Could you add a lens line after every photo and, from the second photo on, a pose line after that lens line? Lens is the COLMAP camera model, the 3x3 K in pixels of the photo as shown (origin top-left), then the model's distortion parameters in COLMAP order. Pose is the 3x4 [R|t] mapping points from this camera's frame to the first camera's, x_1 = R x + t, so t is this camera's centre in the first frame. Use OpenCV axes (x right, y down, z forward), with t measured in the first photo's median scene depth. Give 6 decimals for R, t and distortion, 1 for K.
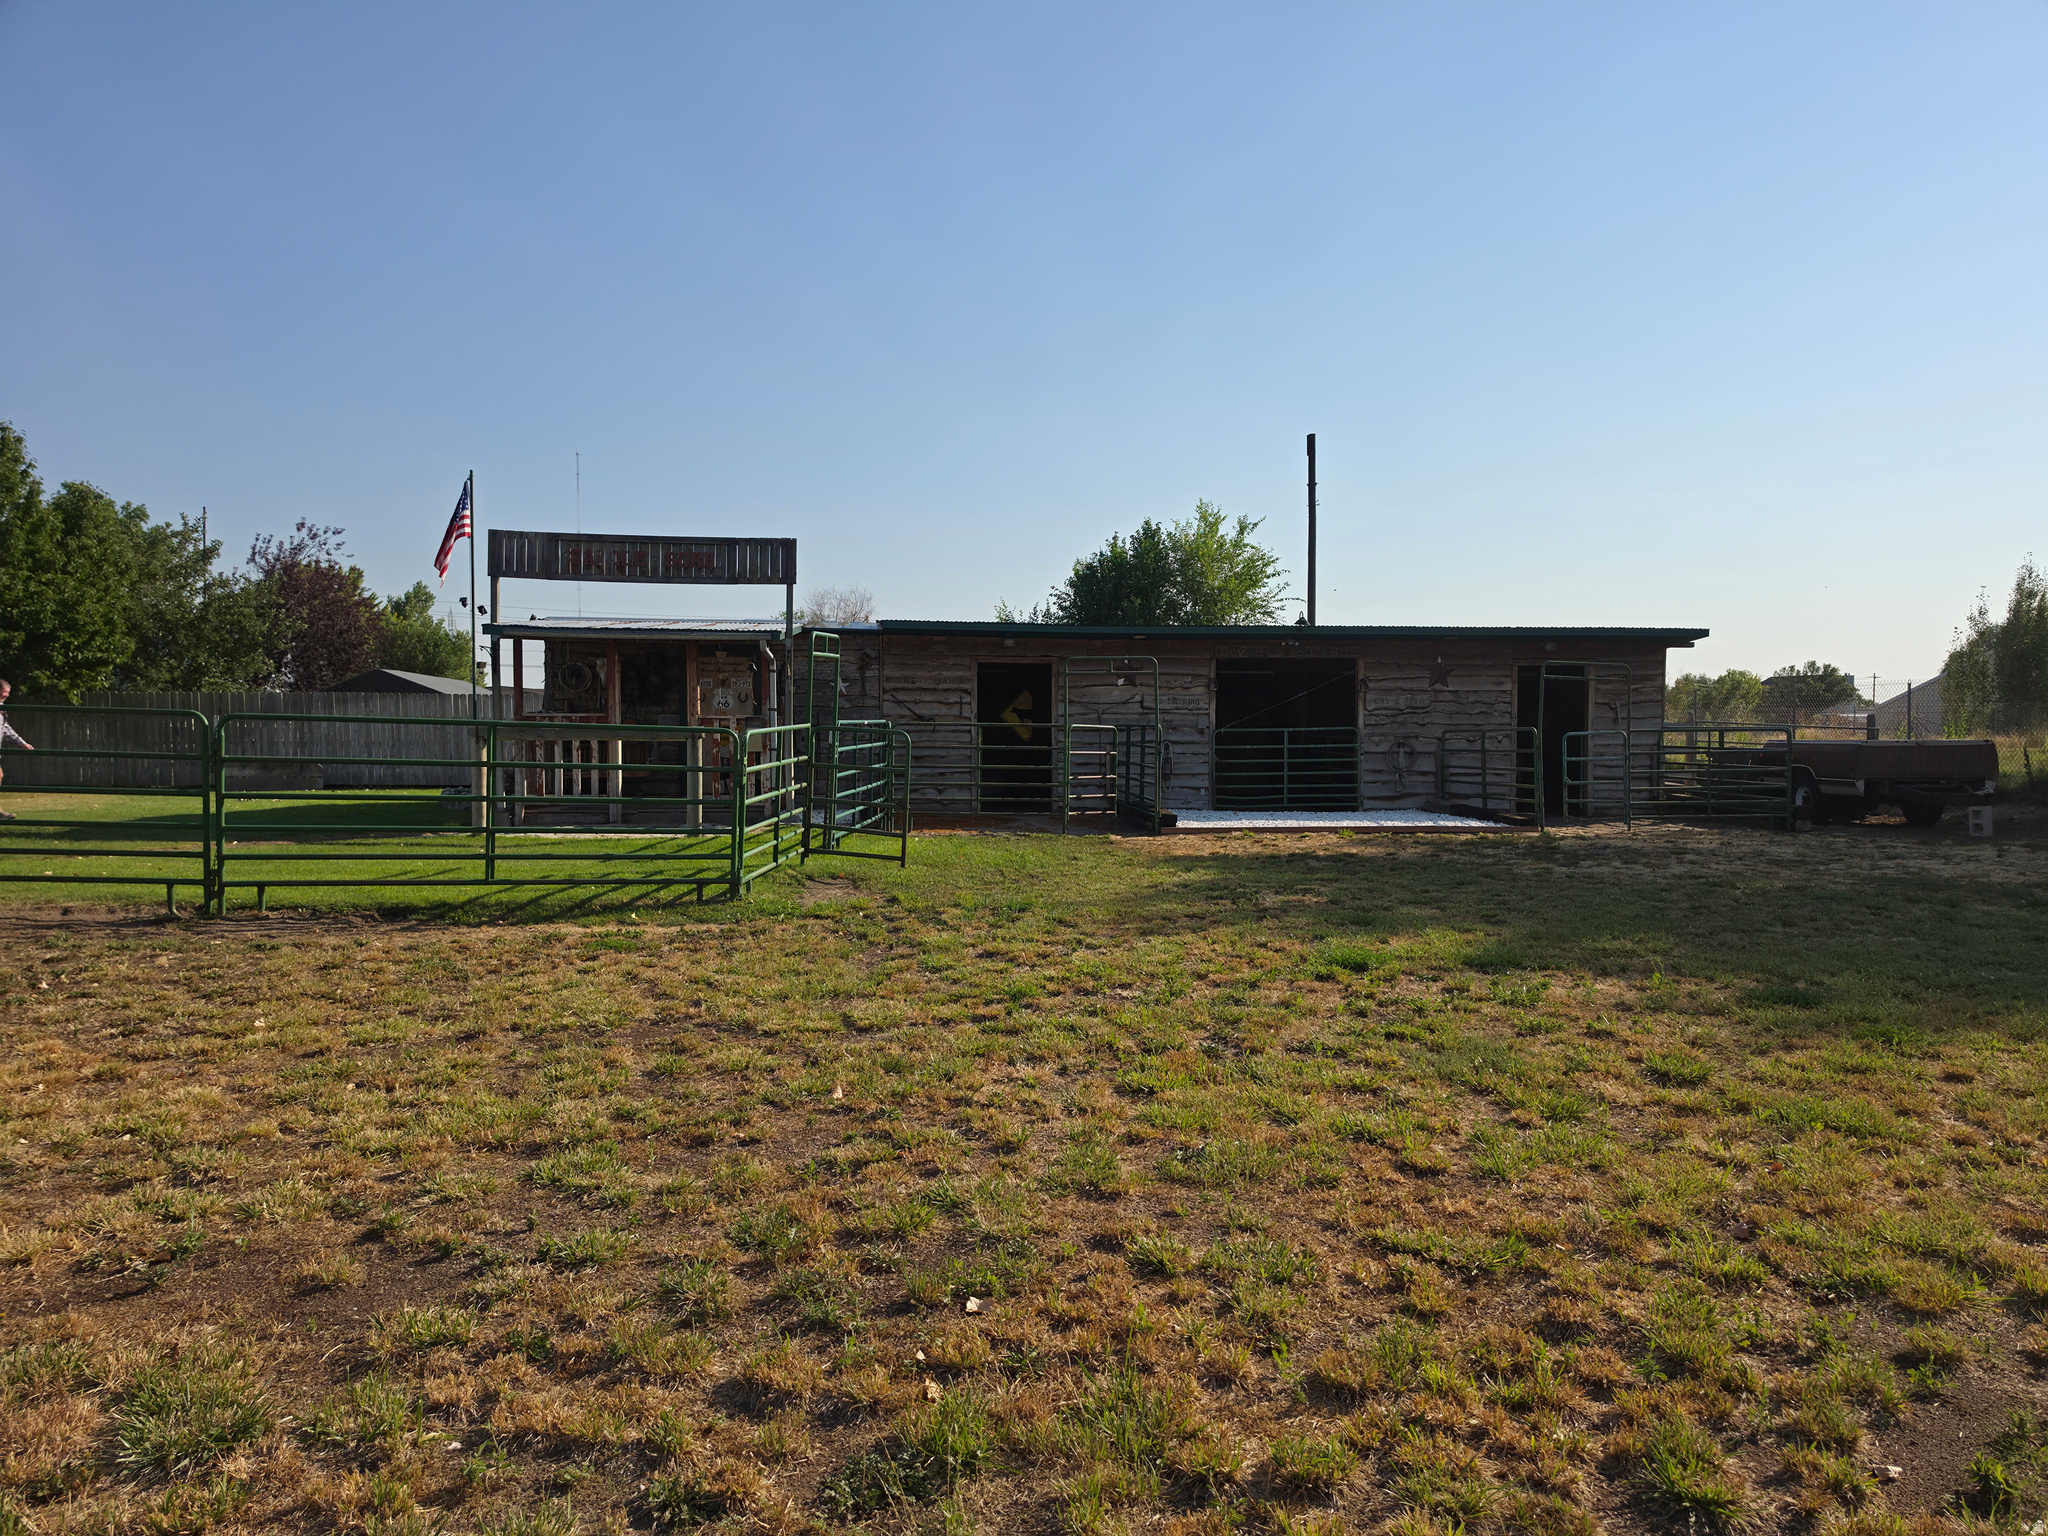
lens RADIAL K [[1394.3, 0, 1021.6], [0, 1394.3, 777.0], [0, 0, 1]] dist [0.180878, -0.347276]
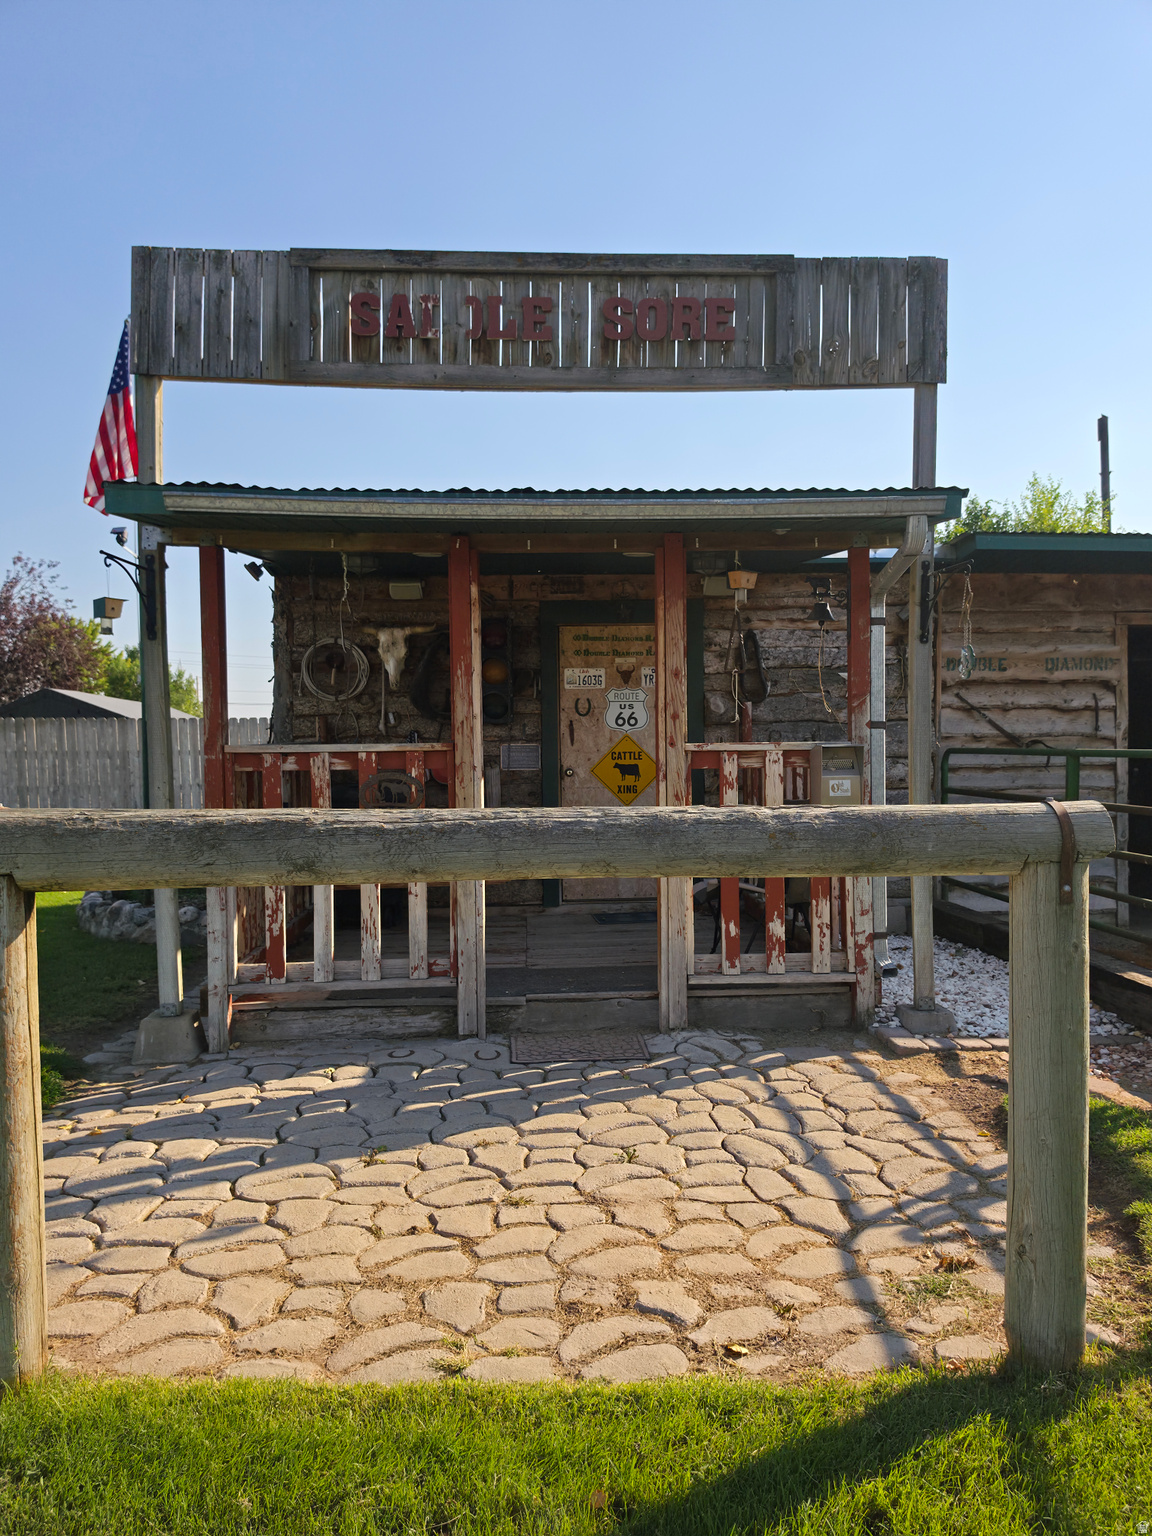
lens RADIAL K [[1045.7, 0, 576.0], [0, 1045.7, 768.0], [0, 0, 1]] dist [0.180878, -0.347276]
pose [[0.999441, -0.014058, -0.030327, -0.211143], [0.013566, 0.999774, -0.016341, -0.027989], [0.030550, 0.015920, 0.999406, 0.607334]]
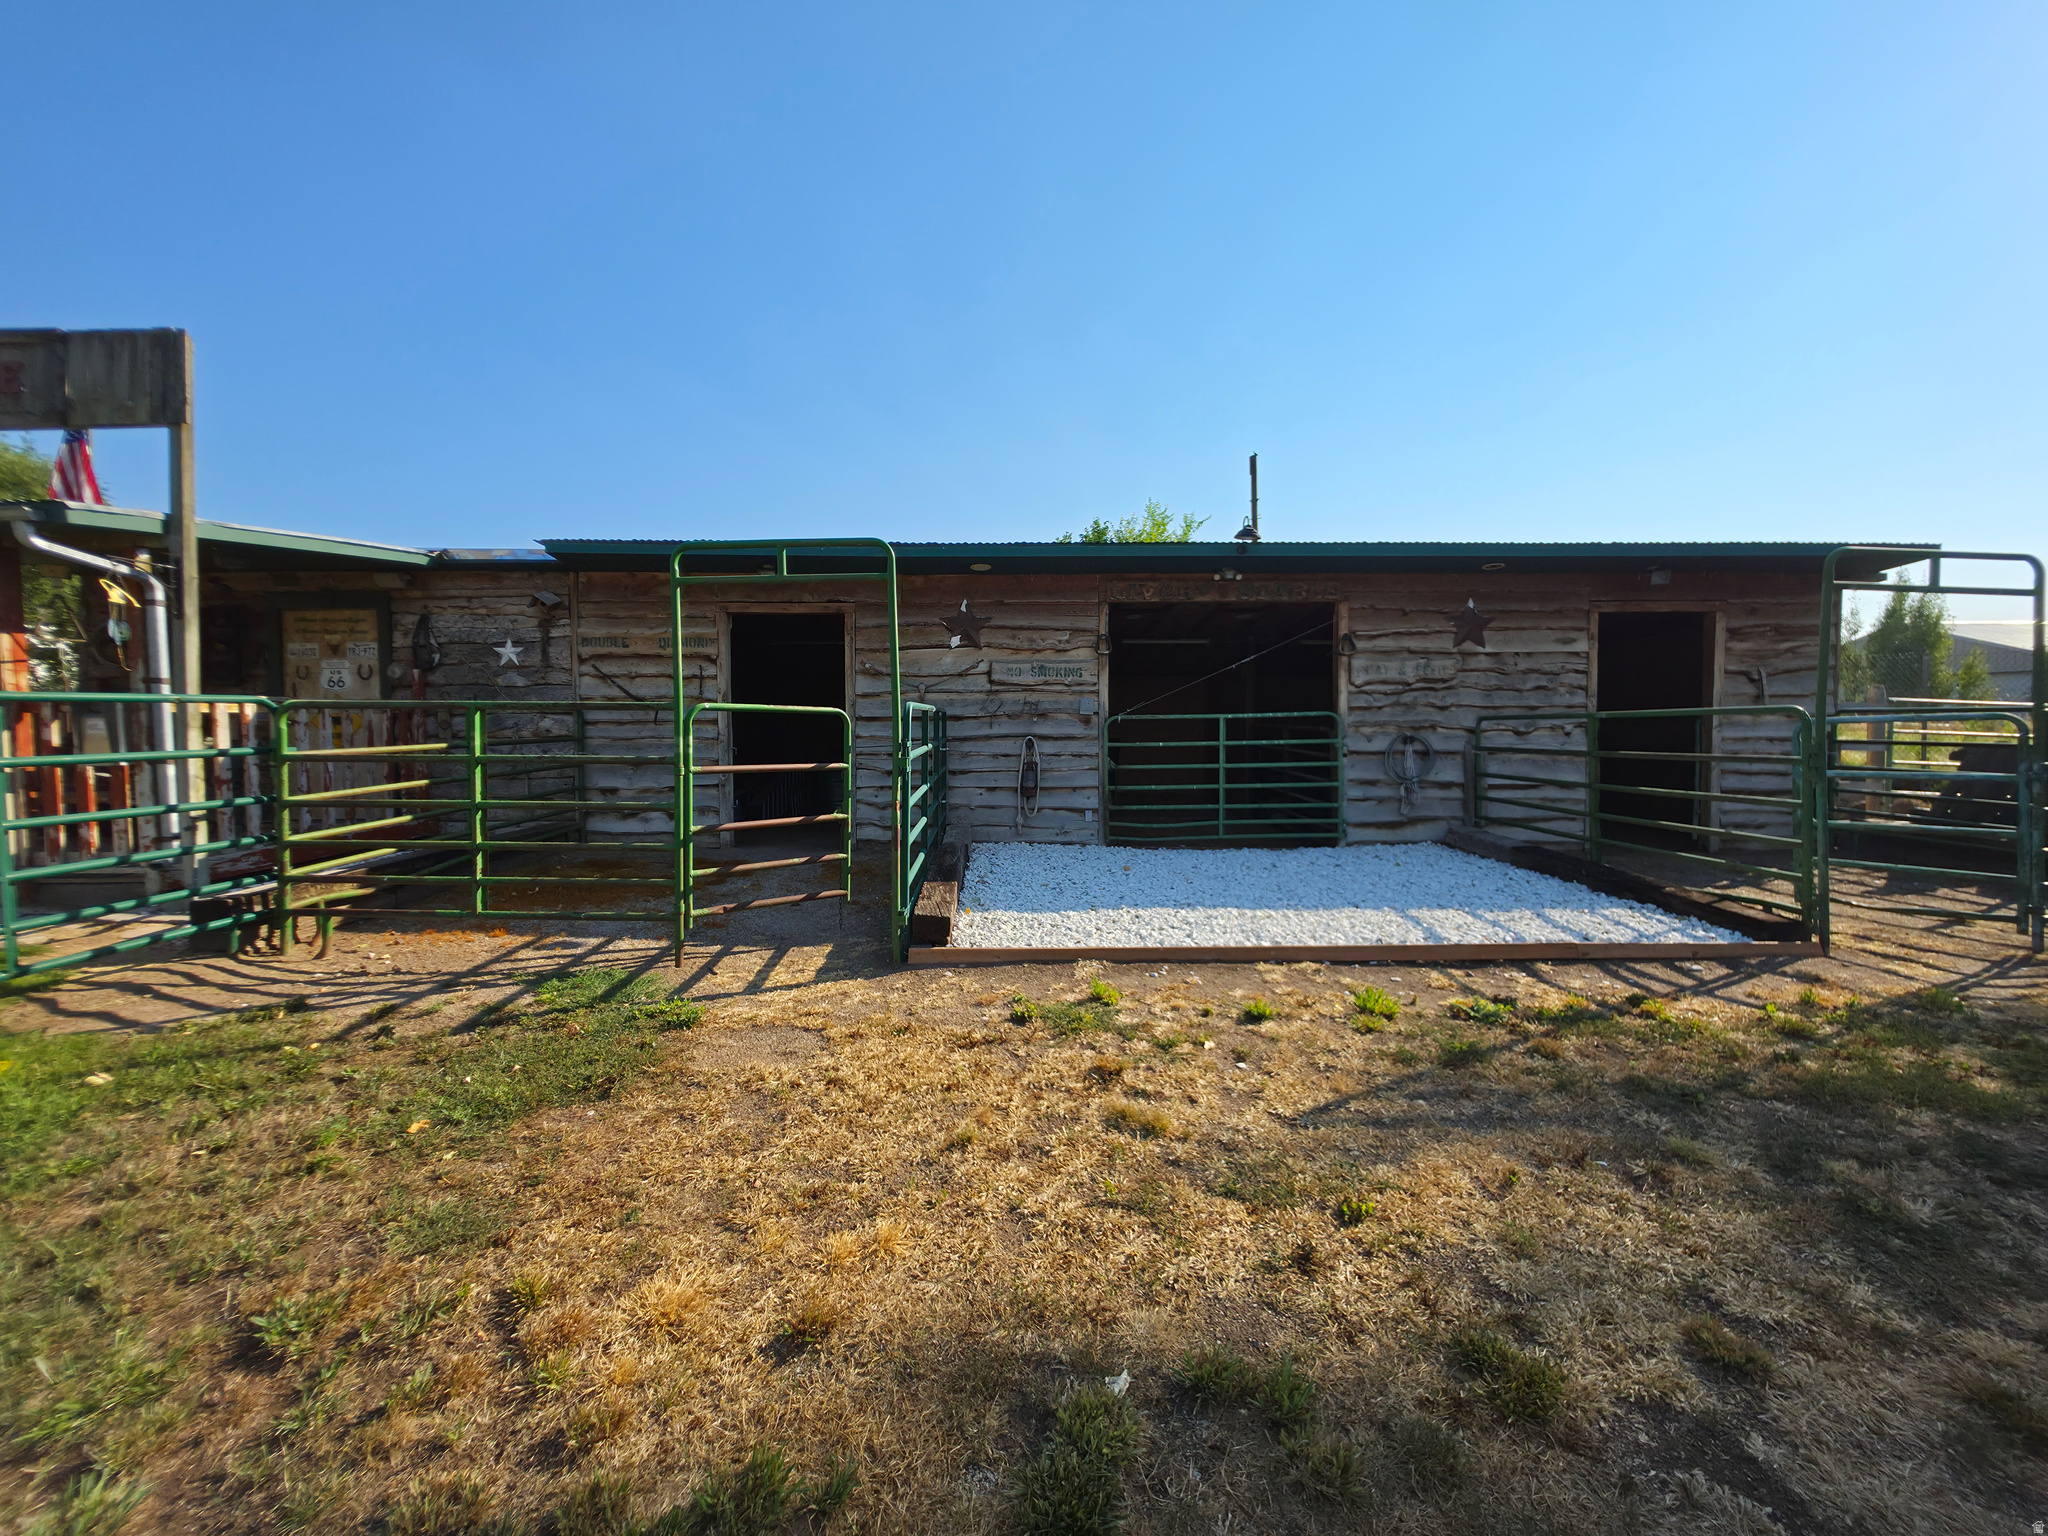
lens RADIAL K [[819.5, 0, 1000.1], [0, 819.5, 755.0], [0, 0, 1]] dist [-0.003792, 0.000148]
pose [[0.995487, -0.001961, -0.094877, 0.124865], [0.002895, 0.999949, 0.009706, -0.020424], [0.094853, -0.009936, 0.995442, 0.629337]]
